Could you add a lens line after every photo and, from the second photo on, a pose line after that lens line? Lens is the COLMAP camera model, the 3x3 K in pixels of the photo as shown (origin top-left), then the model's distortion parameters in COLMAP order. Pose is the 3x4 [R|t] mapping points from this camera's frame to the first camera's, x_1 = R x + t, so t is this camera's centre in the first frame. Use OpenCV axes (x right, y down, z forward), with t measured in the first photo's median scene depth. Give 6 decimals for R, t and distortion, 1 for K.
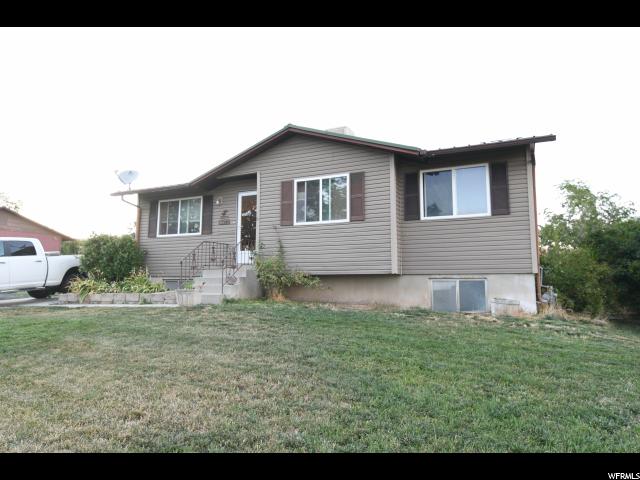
lens RADIAL K [[406.8, 0, 320.0], [0, 406.8, 240.0], [0, 0, 1]] dist [-0.001147, -0.000170]
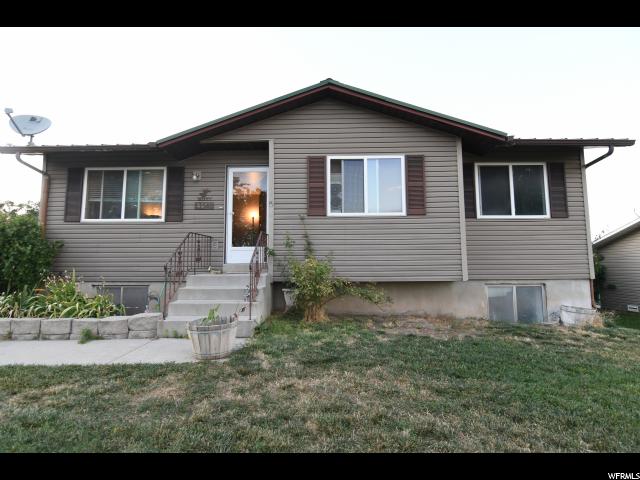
lens RADIAL K [[310.7, 0, 320.0], [0, 310.7, 240.0], [0, 0, 1]] dist [-0.016733, -0.000105]
pose [[0.915520, 0.022948, 0.401616, -0.298448], [-0.036989, 0.998944, 0.027240, -0.006785], [-0.400567, -0.039794, 0.915403, 0.461035]]
